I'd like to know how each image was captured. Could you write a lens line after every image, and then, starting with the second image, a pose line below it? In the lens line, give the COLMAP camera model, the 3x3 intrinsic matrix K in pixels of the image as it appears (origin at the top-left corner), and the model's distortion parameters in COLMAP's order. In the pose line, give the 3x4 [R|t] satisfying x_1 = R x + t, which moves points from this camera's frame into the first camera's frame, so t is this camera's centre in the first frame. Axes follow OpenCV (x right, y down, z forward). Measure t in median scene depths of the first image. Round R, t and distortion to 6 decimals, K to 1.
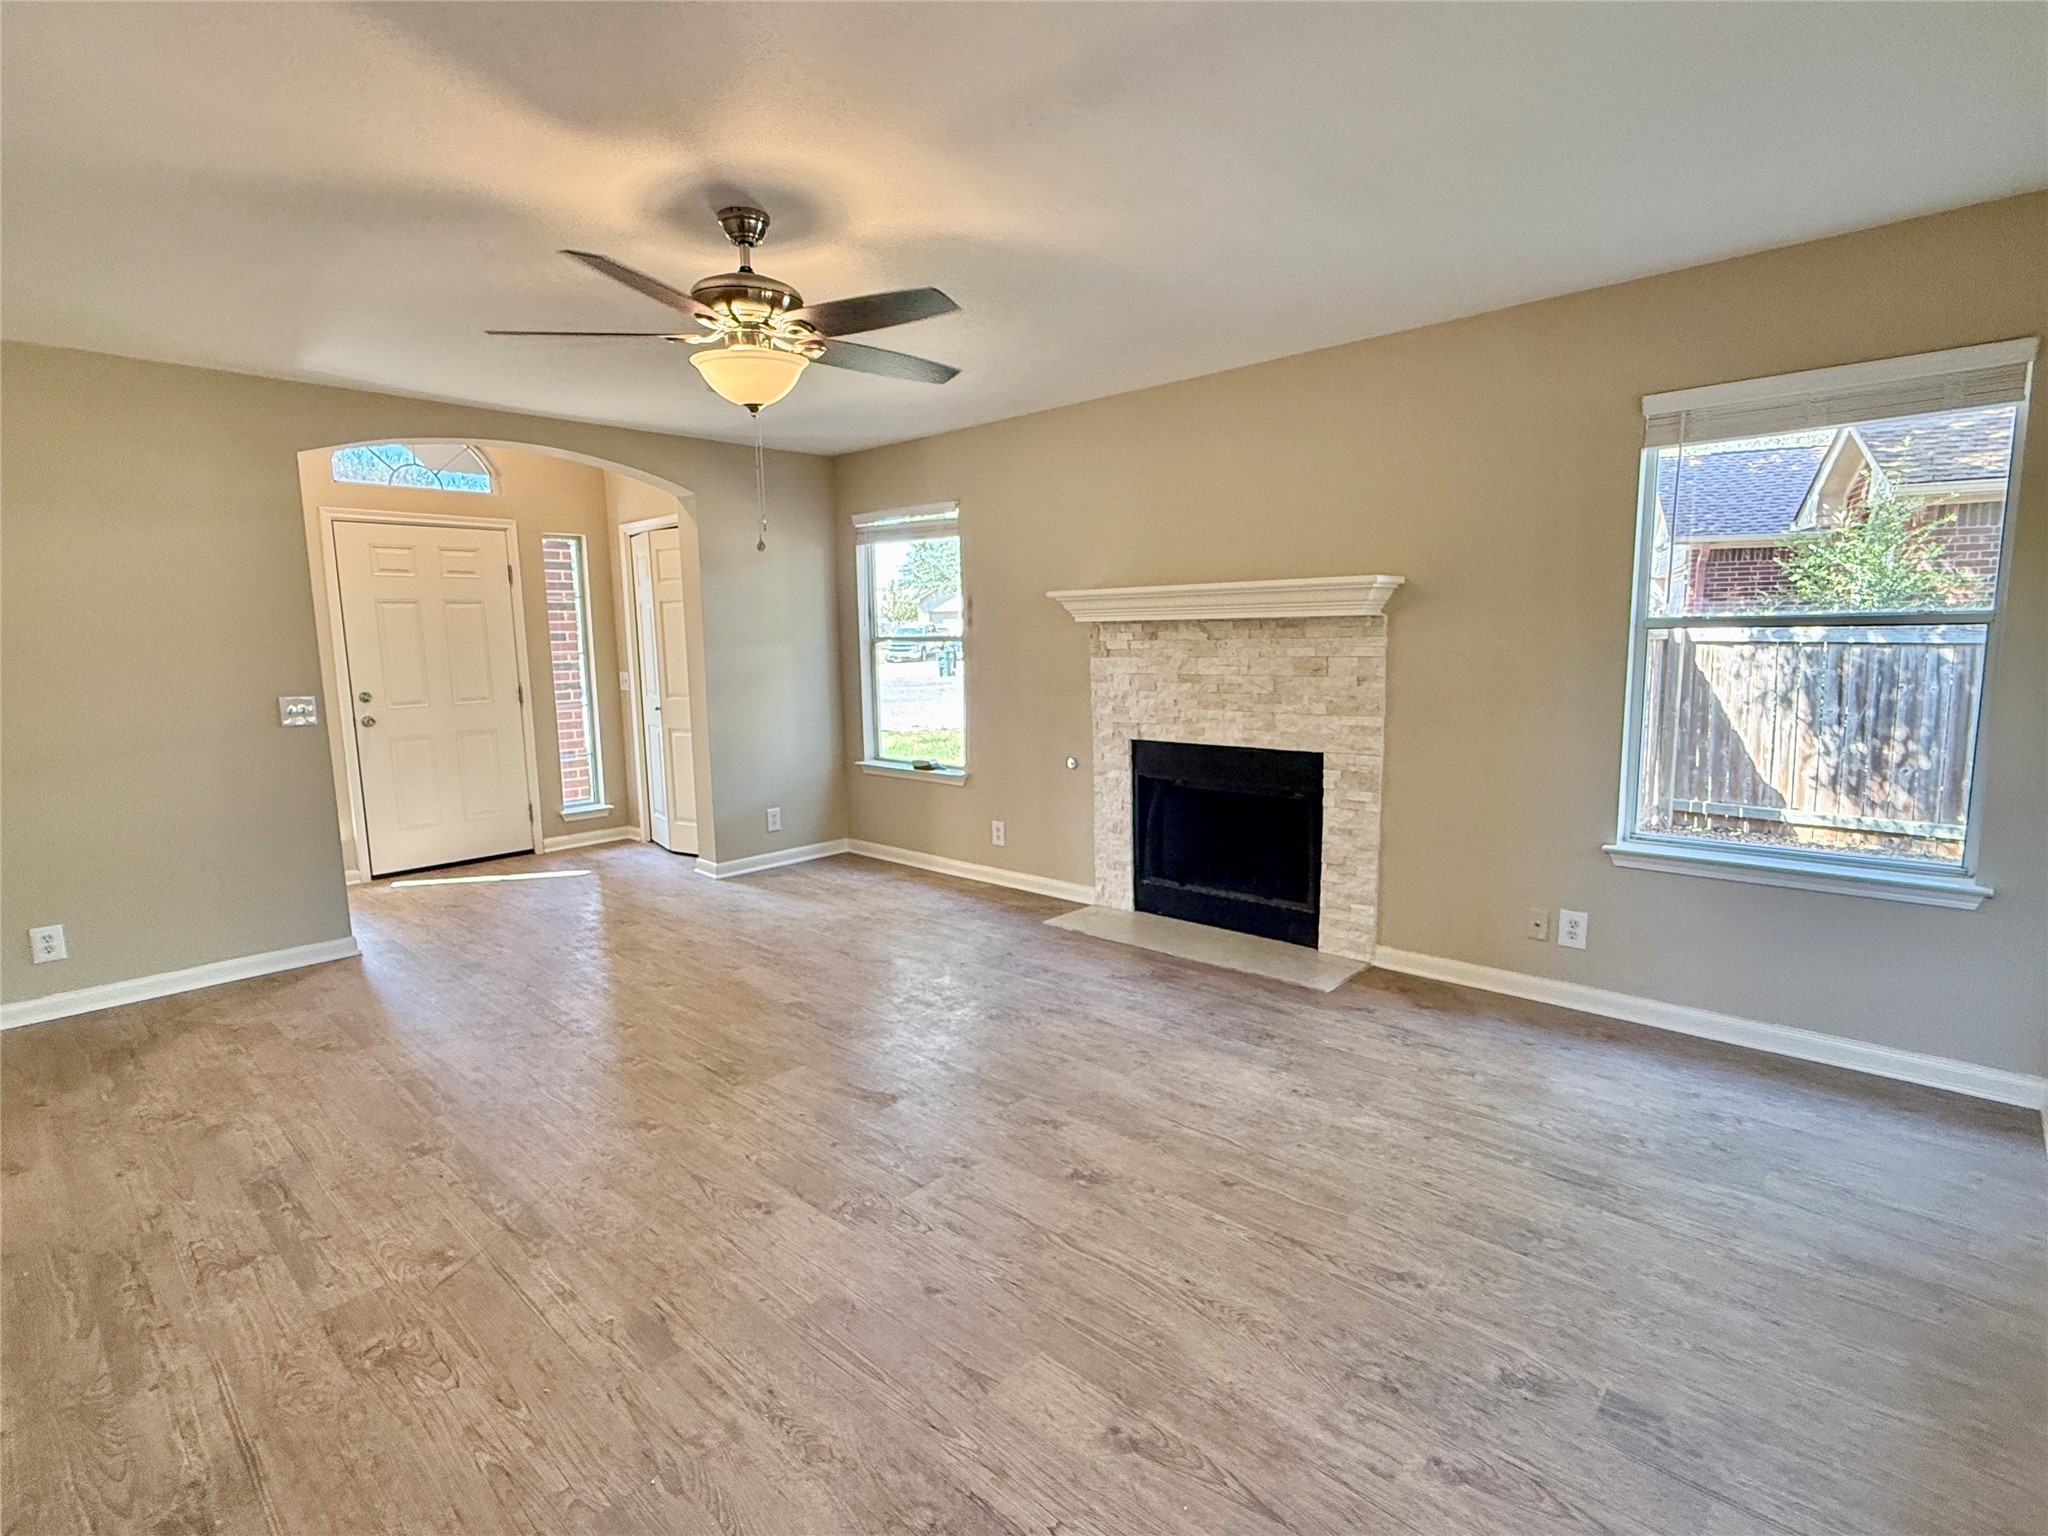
lens RADIAL K [[1001.1, 0, 1024.0], [0, 1001.1, 768.0], [0, 0, 1]] dist [0.000145, 0.000451]
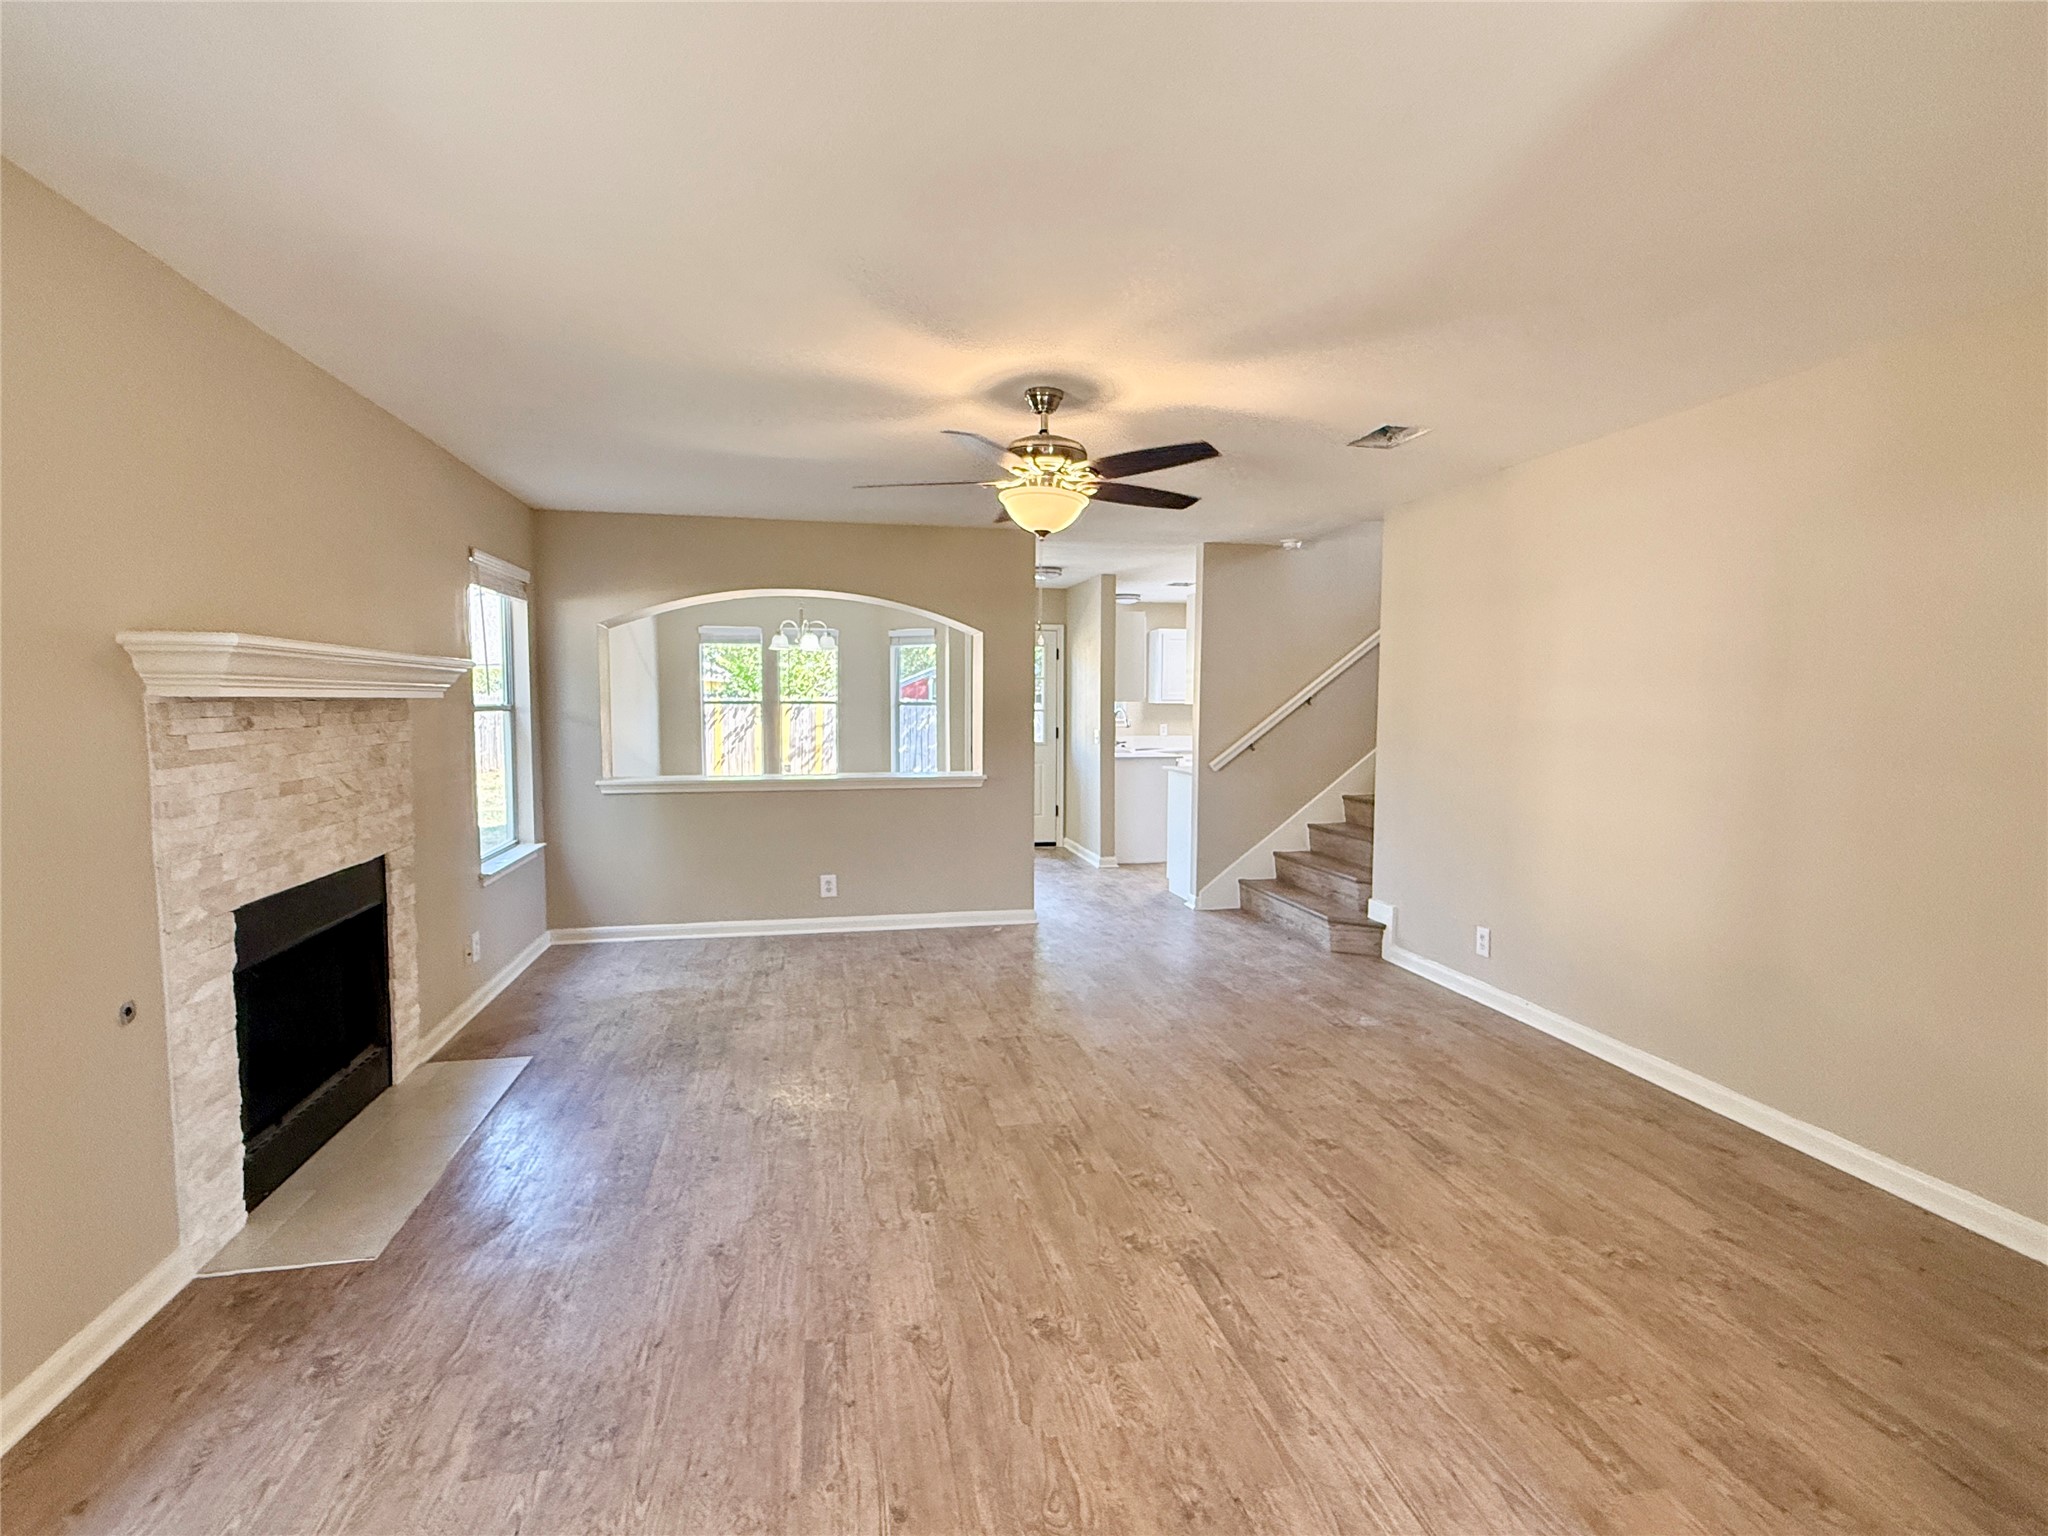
lens RADIAL K [[1001.1, 0, 1024.0], [0, 1001.1, 768.0], [0, 0, 1]] dist [0.000145, 0.000451]
pose [[-0.812754, -0.024559, 0.582090, -0.864817], [0.090064, 0.981804, 0.167178, -0.243624], [-0.575604, 0.188300, -0.795753, 1.802270]]
